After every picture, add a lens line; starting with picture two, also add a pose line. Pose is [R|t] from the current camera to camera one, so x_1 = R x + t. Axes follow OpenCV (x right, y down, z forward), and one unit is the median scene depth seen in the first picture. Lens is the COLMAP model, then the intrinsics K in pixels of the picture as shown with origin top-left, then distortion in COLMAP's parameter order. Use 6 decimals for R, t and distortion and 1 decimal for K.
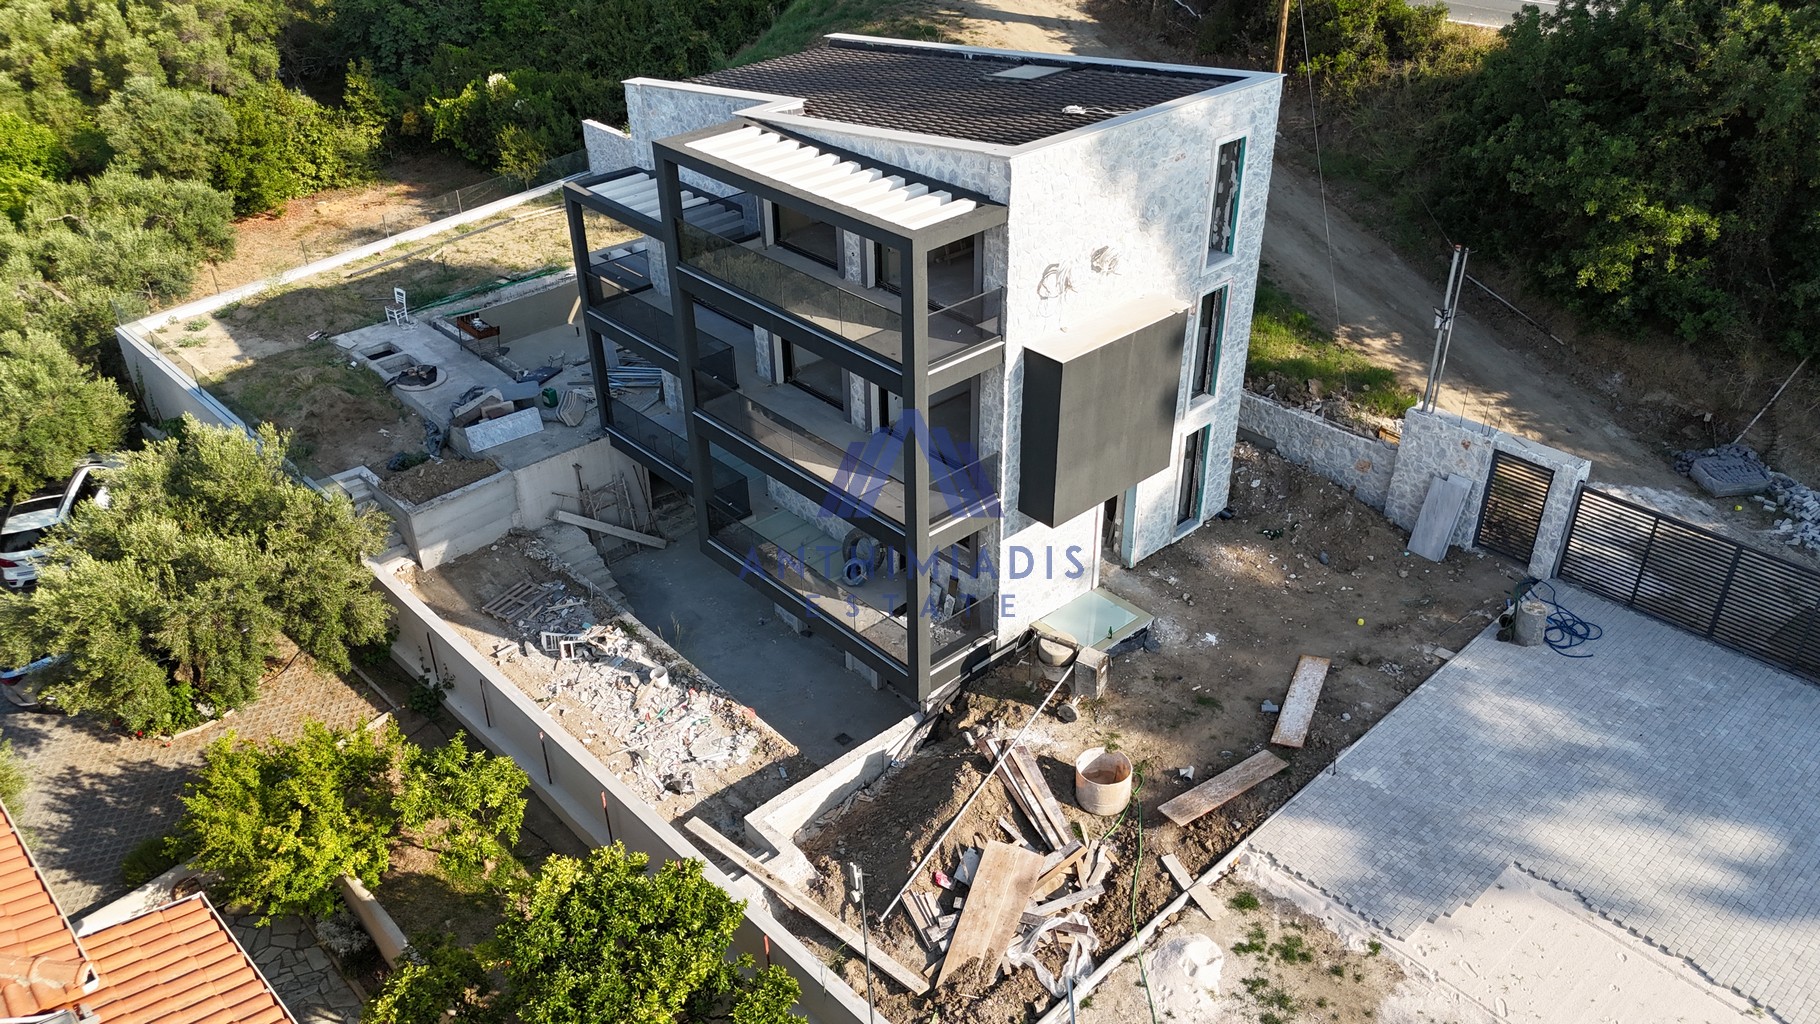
lens RADIAL K [[1353.7, 0, 910.0], [0, 1353.7, 512.0], [0, 0, 1]] dist [0.036465, -0.026558]
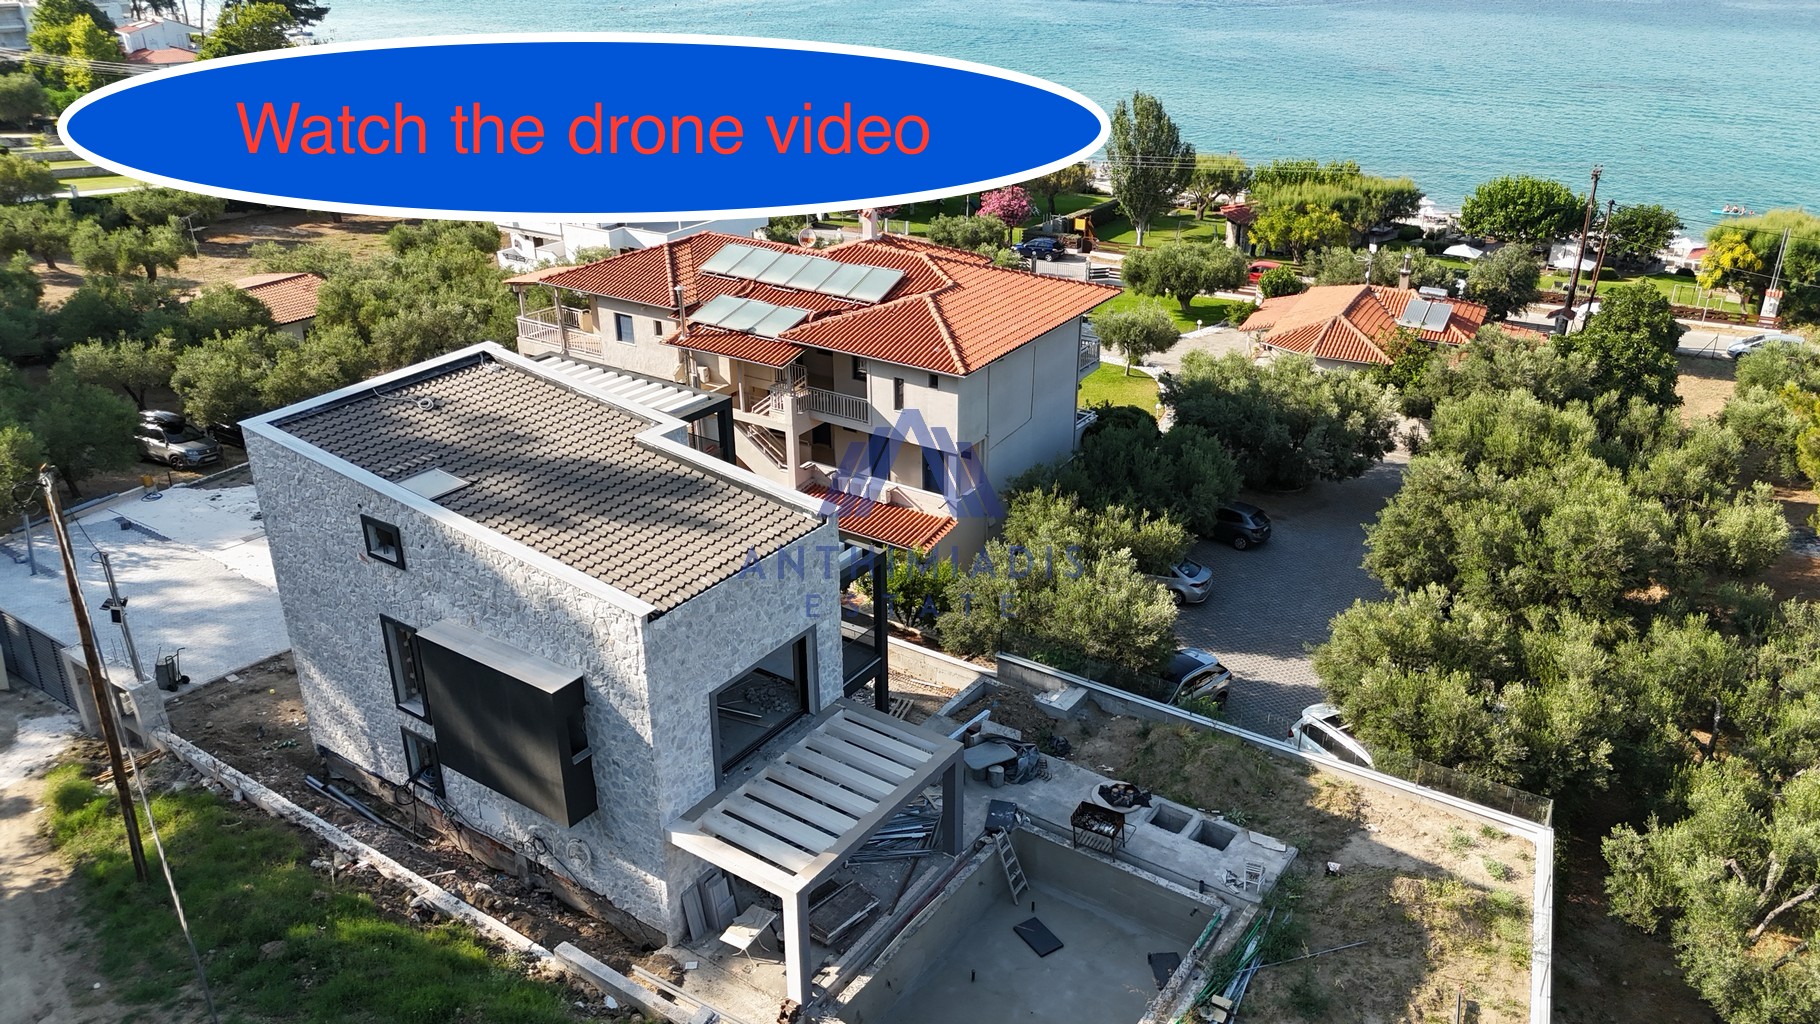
lens RADIAL K [[1353.7, 0, 910.0], [0, 1353.7, 512.0], [0, 0, 1]] dist [0.036465, -0.026558]
pose [[-0.975608, 0.098730, -0.196066, -0.083493], [-0.109254, 0.556299, 0.823769, -1.568672], [0.190402, 0.825096, -0.531943, 2.114737]]
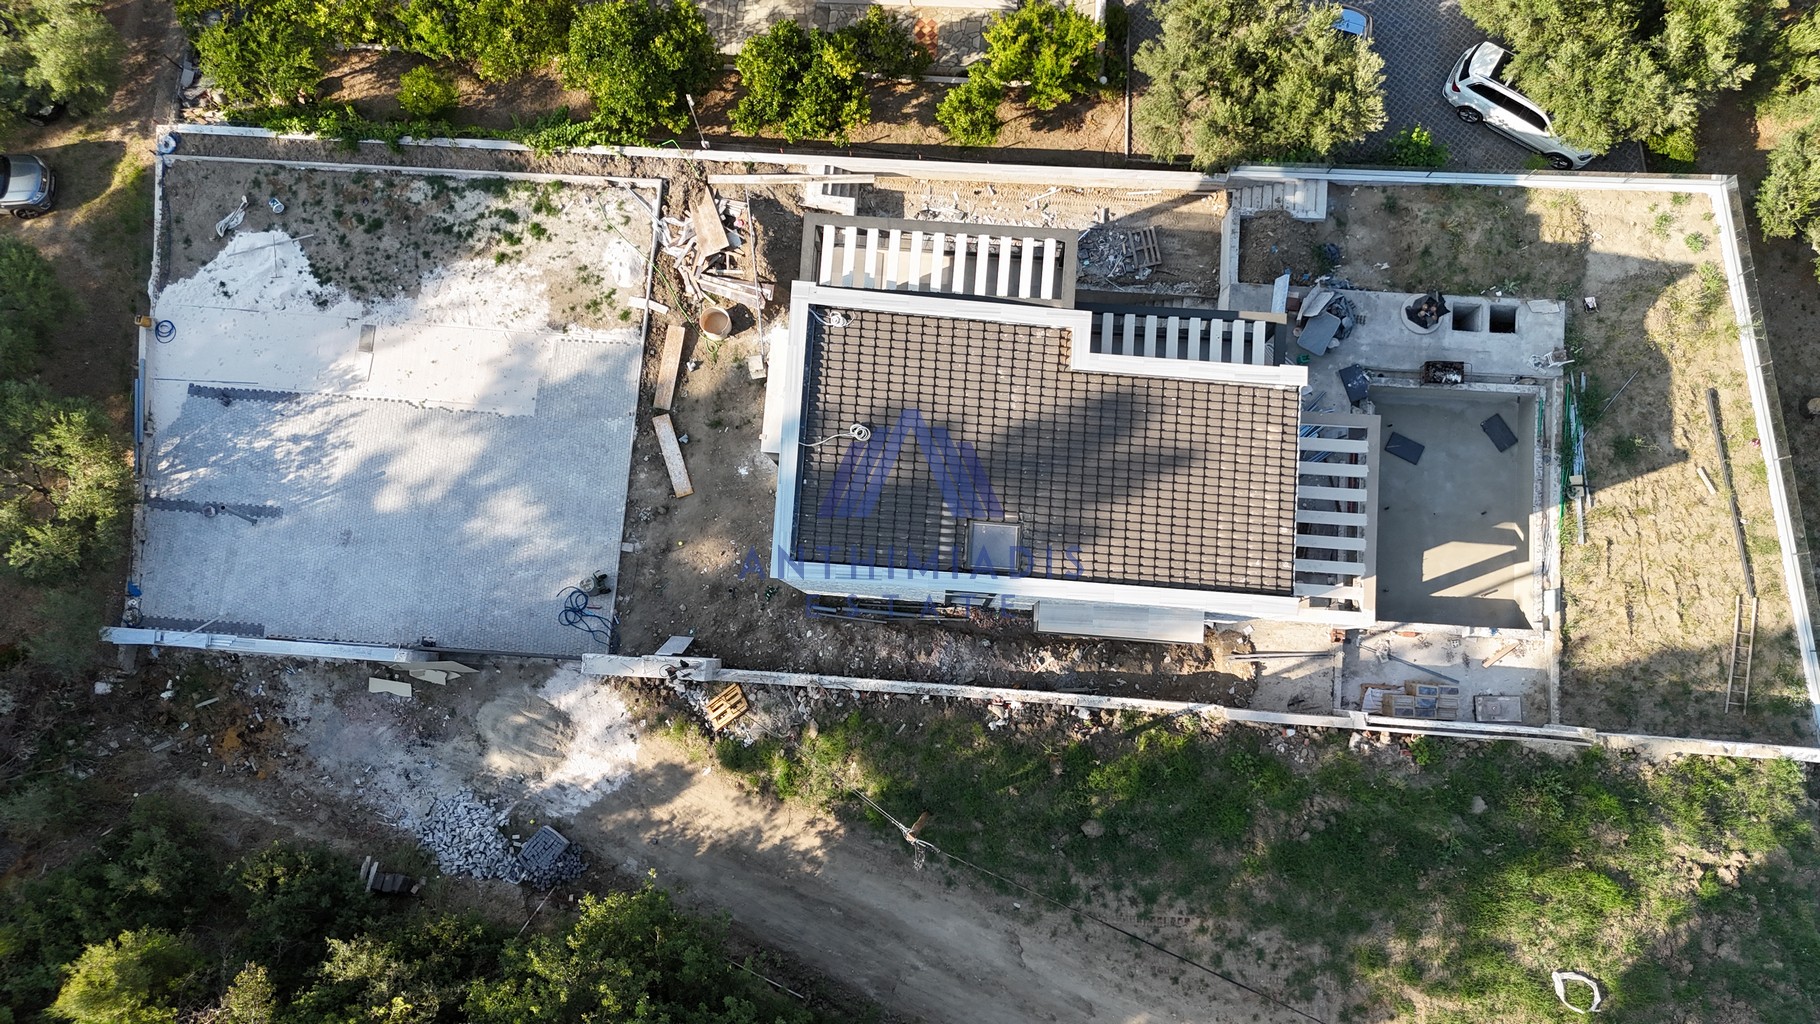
lens RADIAL K [[1353.7, 0, 910.0], [0, 1353.7, 512.0], [0, 0, 1]] dist [0.036465, -0.026558]
pose [[-0.725431, 0.686263, -0.052857, 0.234389], [-0.339686, -0.290165, 0.894661, -1.703955], [0.598635, 0.666969, 0.443608, 0.519031]]
